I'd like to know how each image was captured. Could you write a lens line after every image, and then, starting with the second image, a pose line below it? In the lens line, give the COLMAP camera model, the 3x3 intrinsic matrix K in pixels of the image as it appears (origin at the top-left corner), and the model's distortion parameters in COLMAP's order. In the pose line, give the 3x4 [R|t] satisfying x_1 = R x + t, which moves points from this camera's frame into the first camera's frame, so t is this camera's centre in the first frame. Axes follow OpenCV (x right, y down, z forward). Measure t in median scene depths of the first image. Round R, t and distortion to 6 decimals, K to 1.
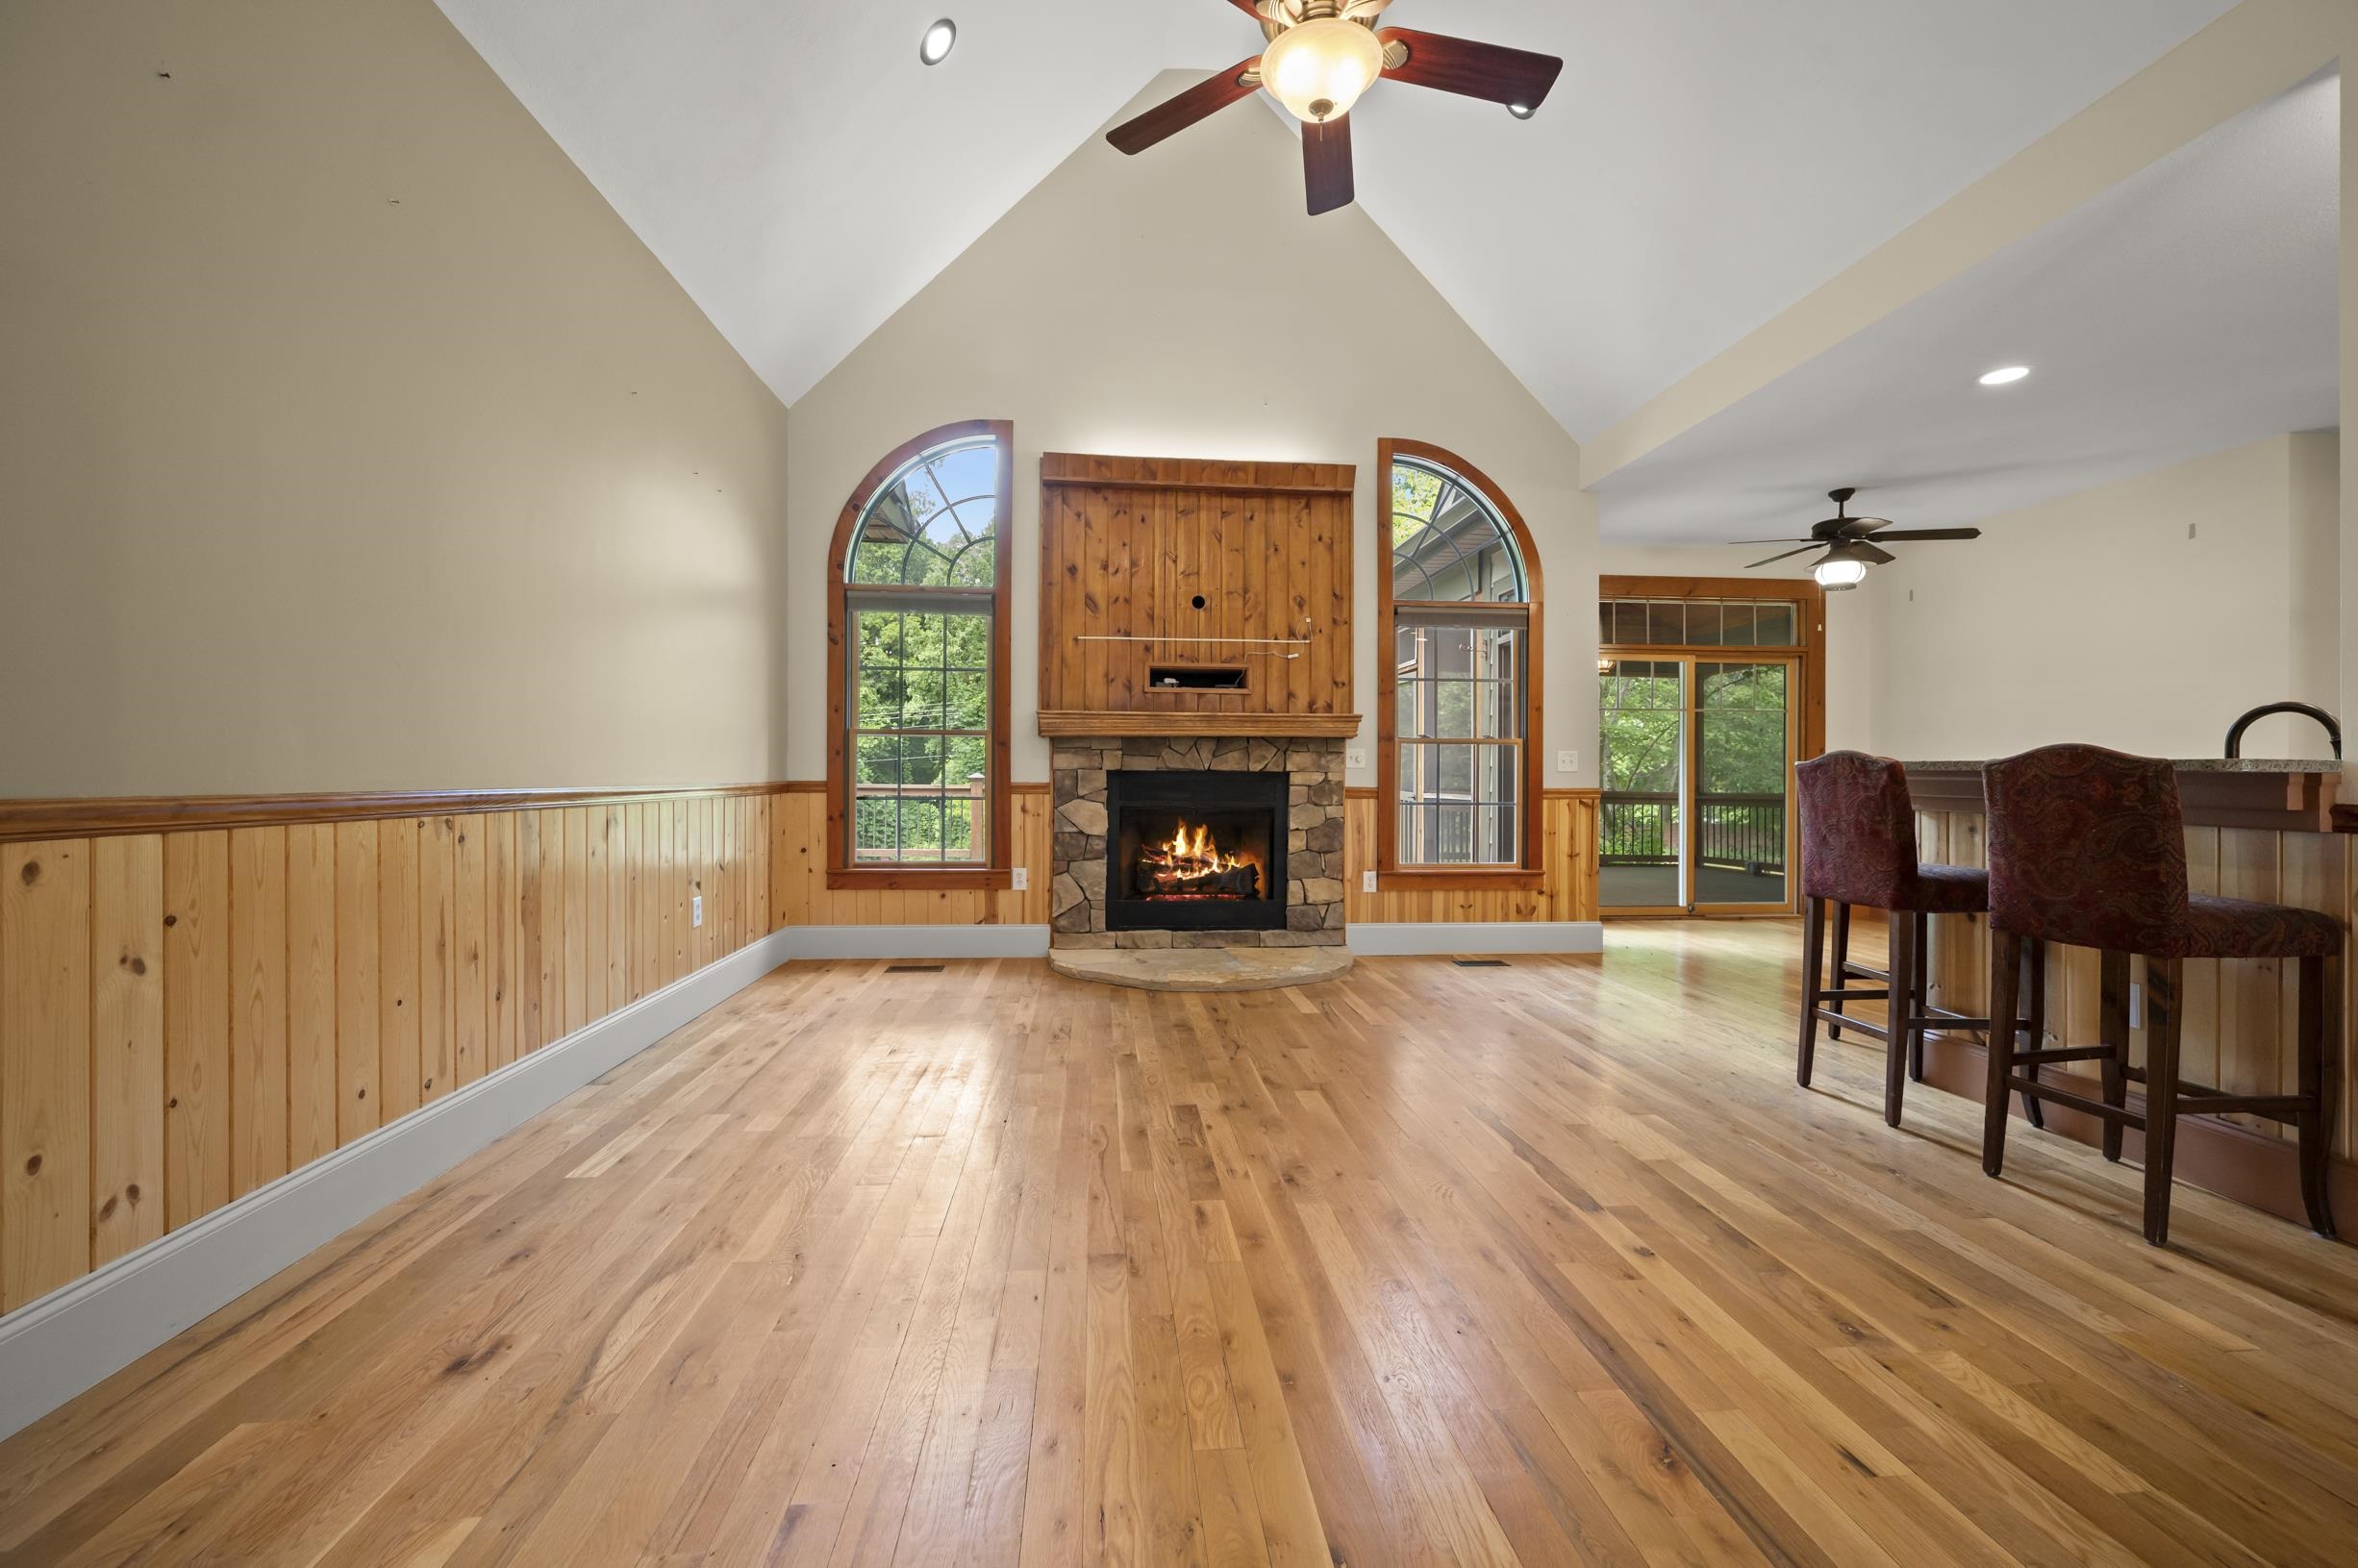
lens RADIAL K [[932.0, 0, 1191.5], [0, 932.0, 768.7], [0, 0, 1]] dist [-0.001215, -0.000054]
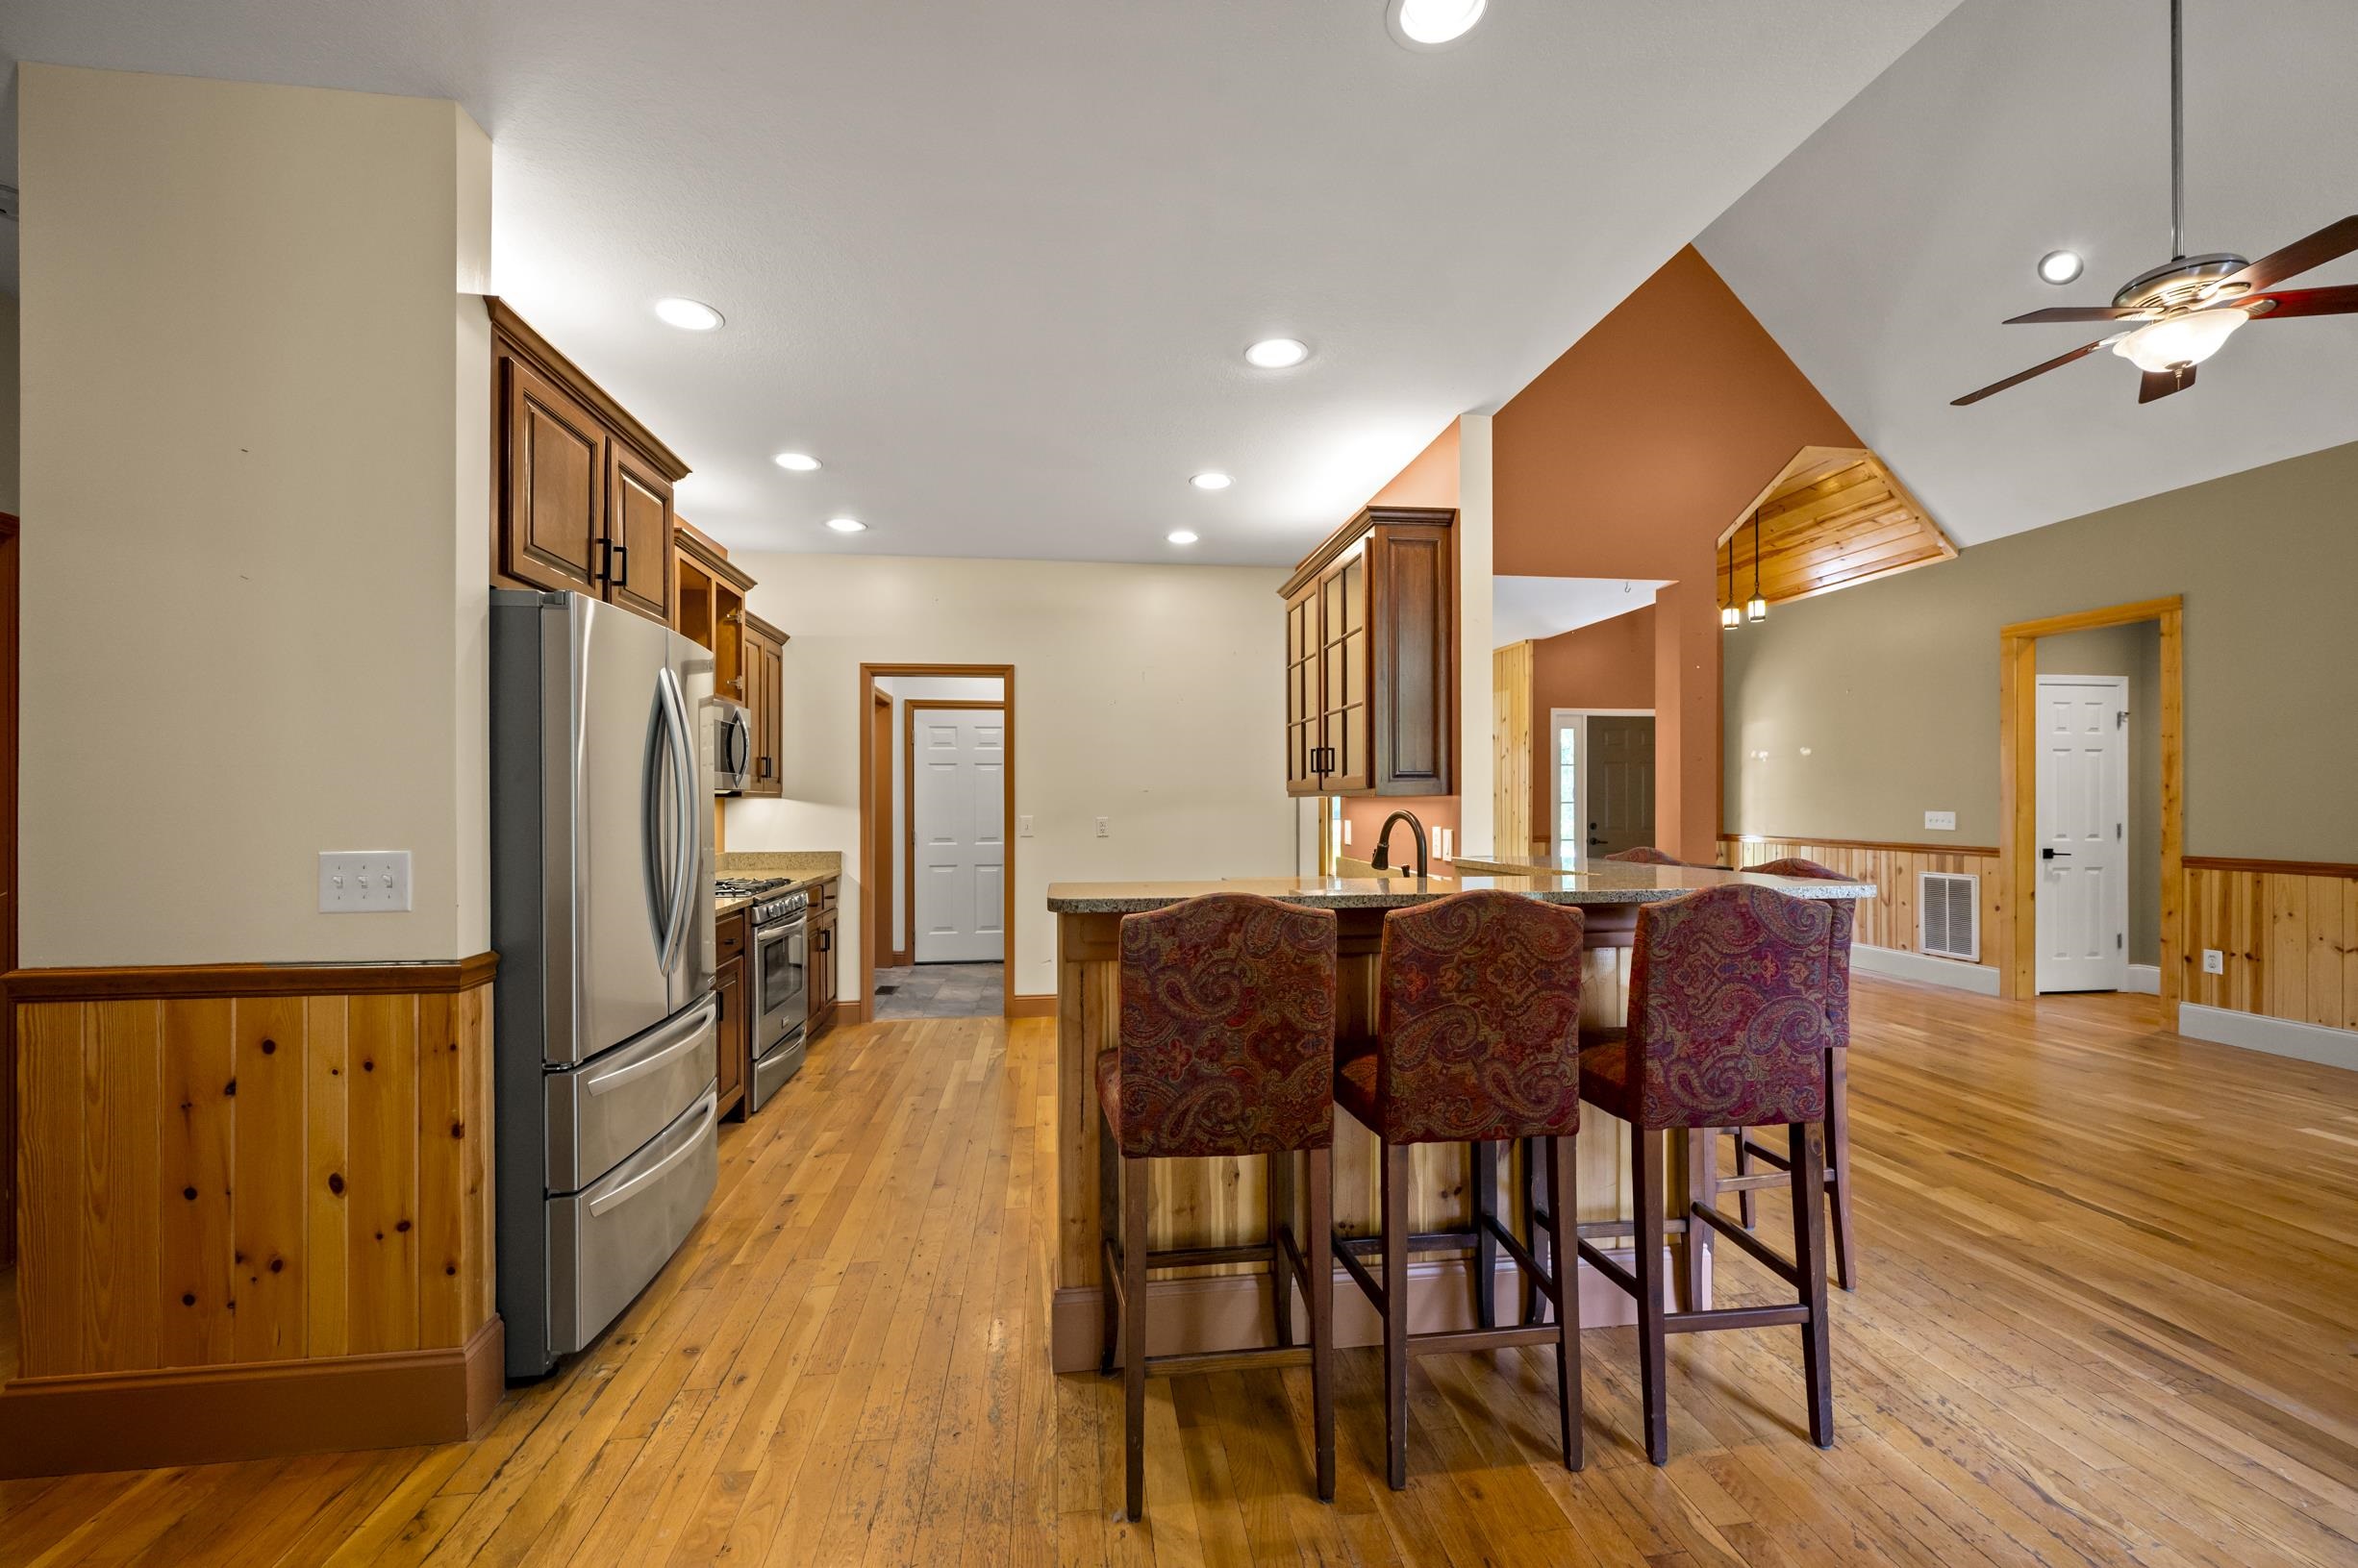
lens RADIAL K [[932.0, 0, 1183.4], [0, 932.0, 798.2], [0, 0, 1]] dist [-0.001215, -0.000054]
pose [[-0.999332, -0.005352, -0.036158, 0.756504], [-0.005112, 0.999964, -0.006739, -0.040977], [0.036193, -0.006550, -0.999323, 1.071986]]
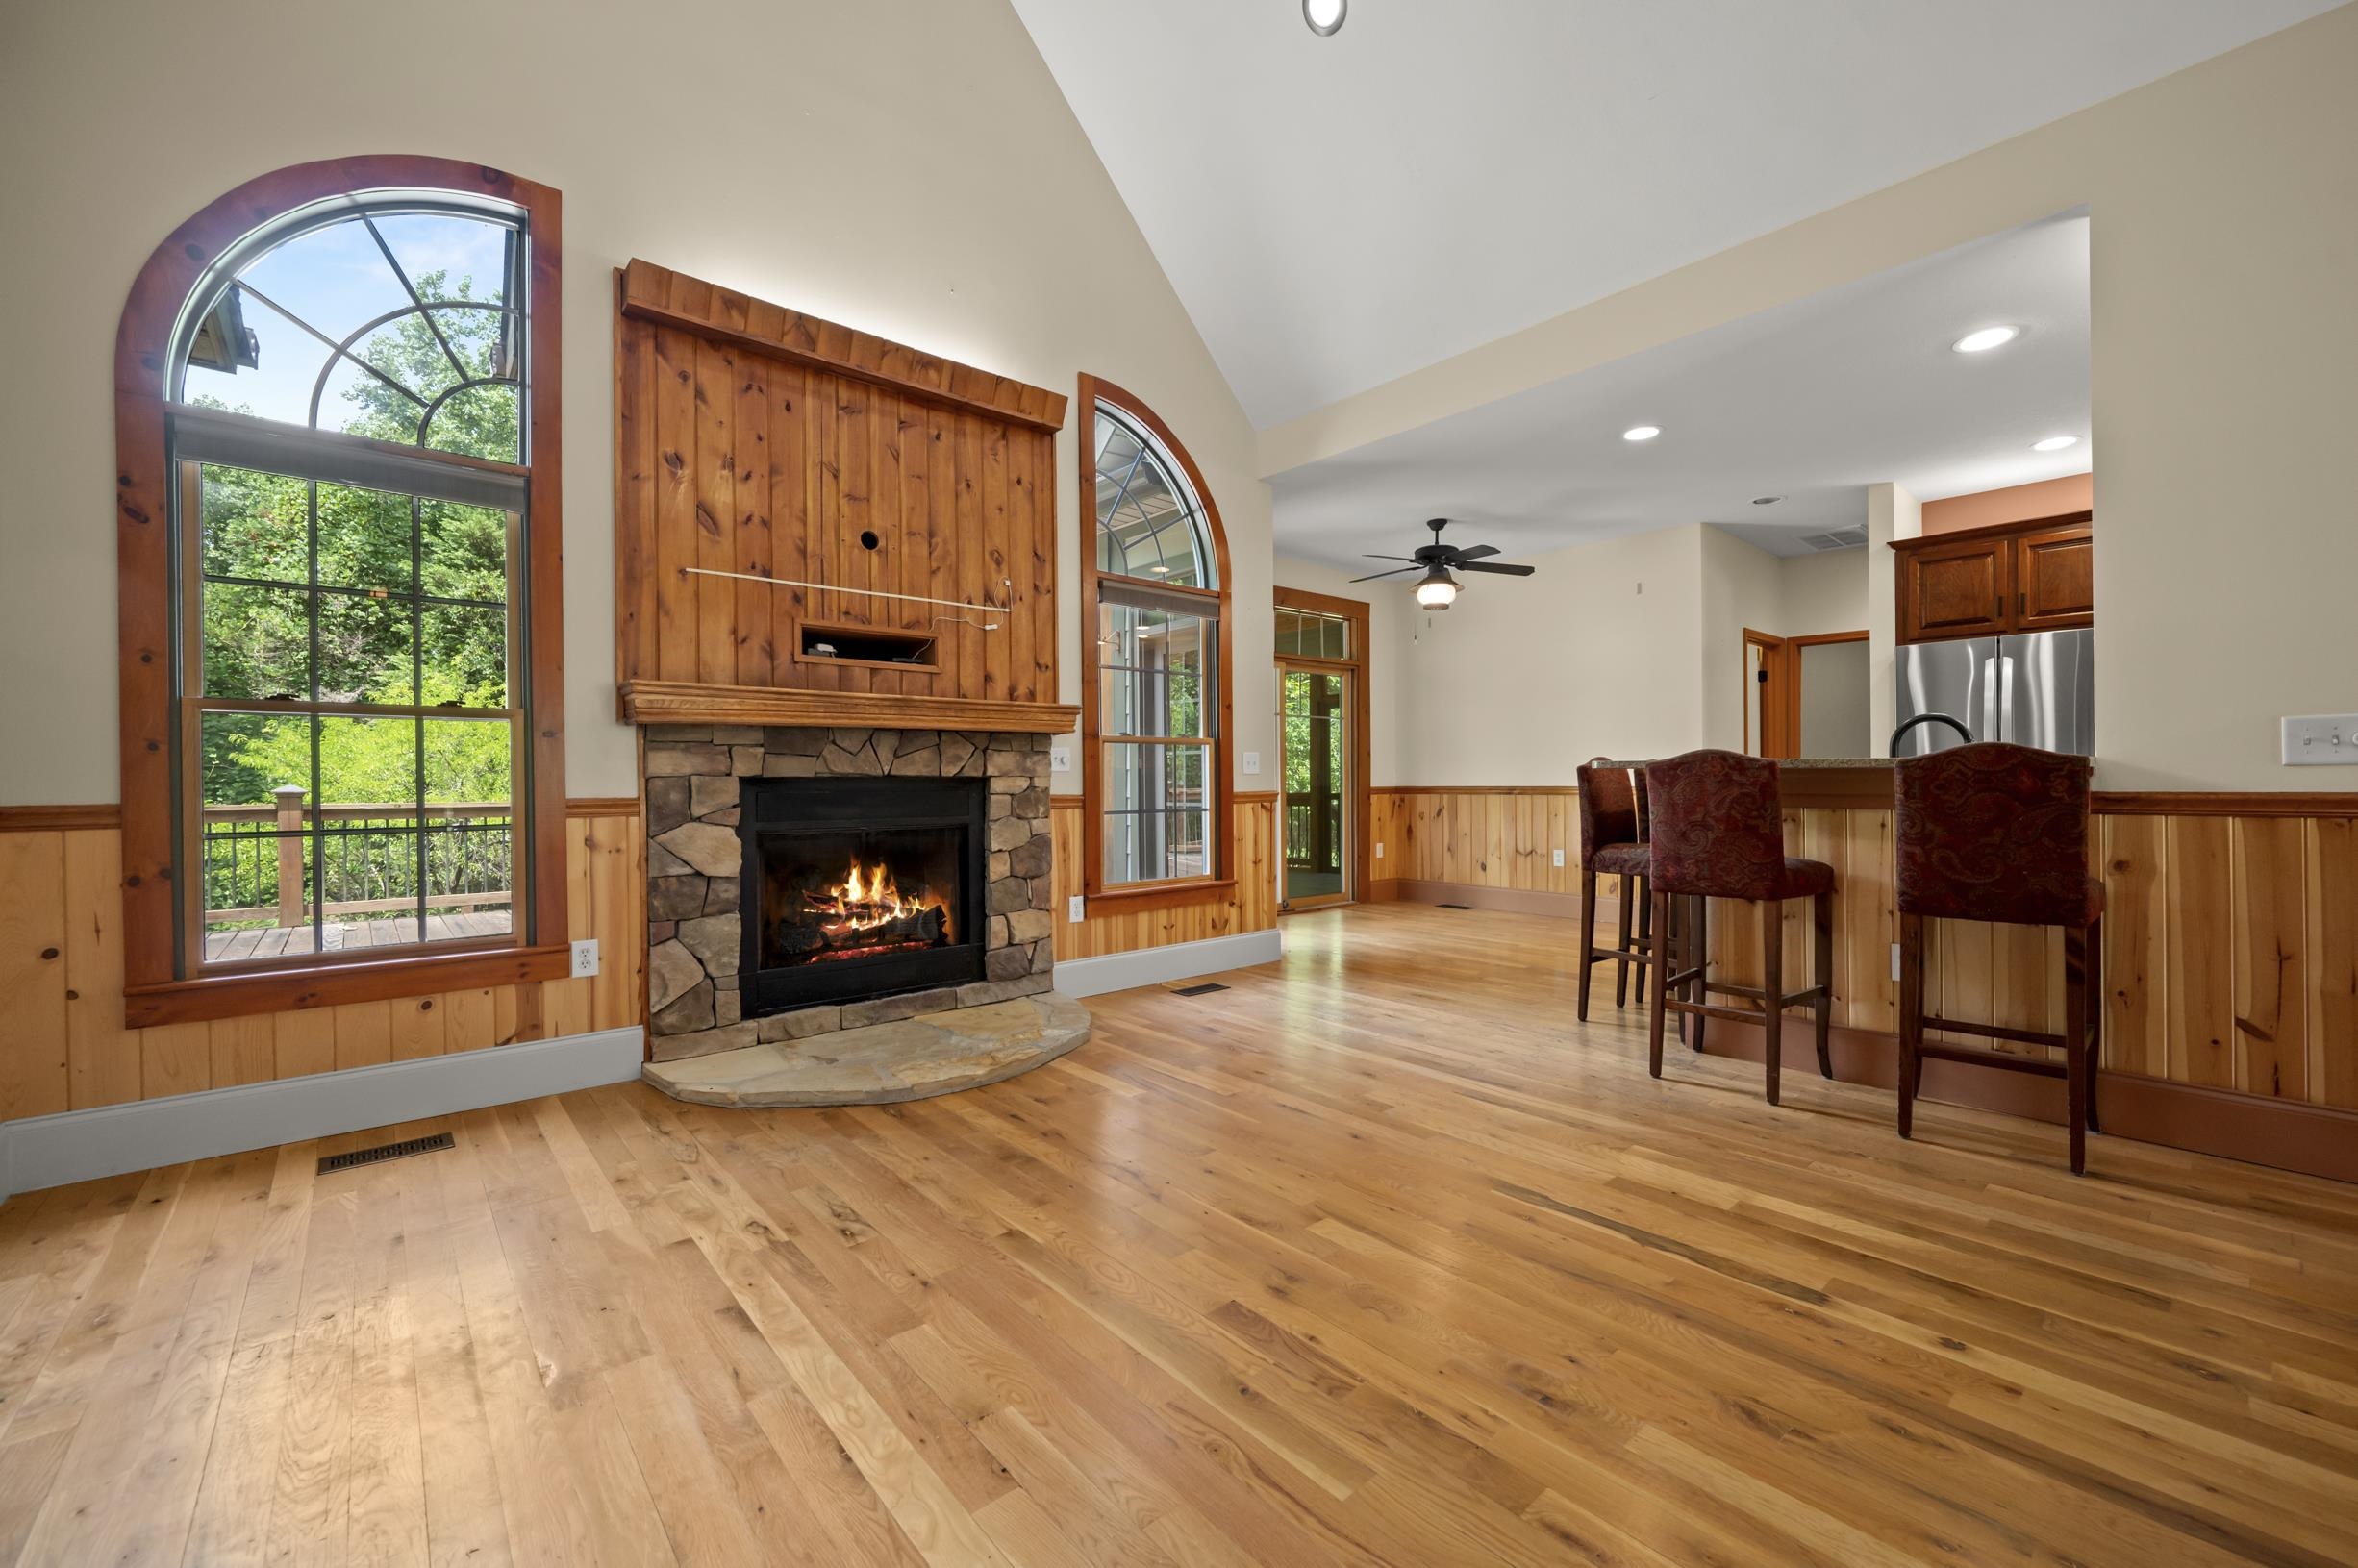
lens RADIAL K [[932.0, 0, 1181.9], [0, 932.0, 780.0], [0, 0, 1]] dist [-0.001215, -0.000054]
pose [[0.814926, -0.010990, 0.579461, -0.216301], [0.007421, 0.999936, 0.008527, 0.000771], [-0.579518, -0.002648, 0.814955, 0.282988]]
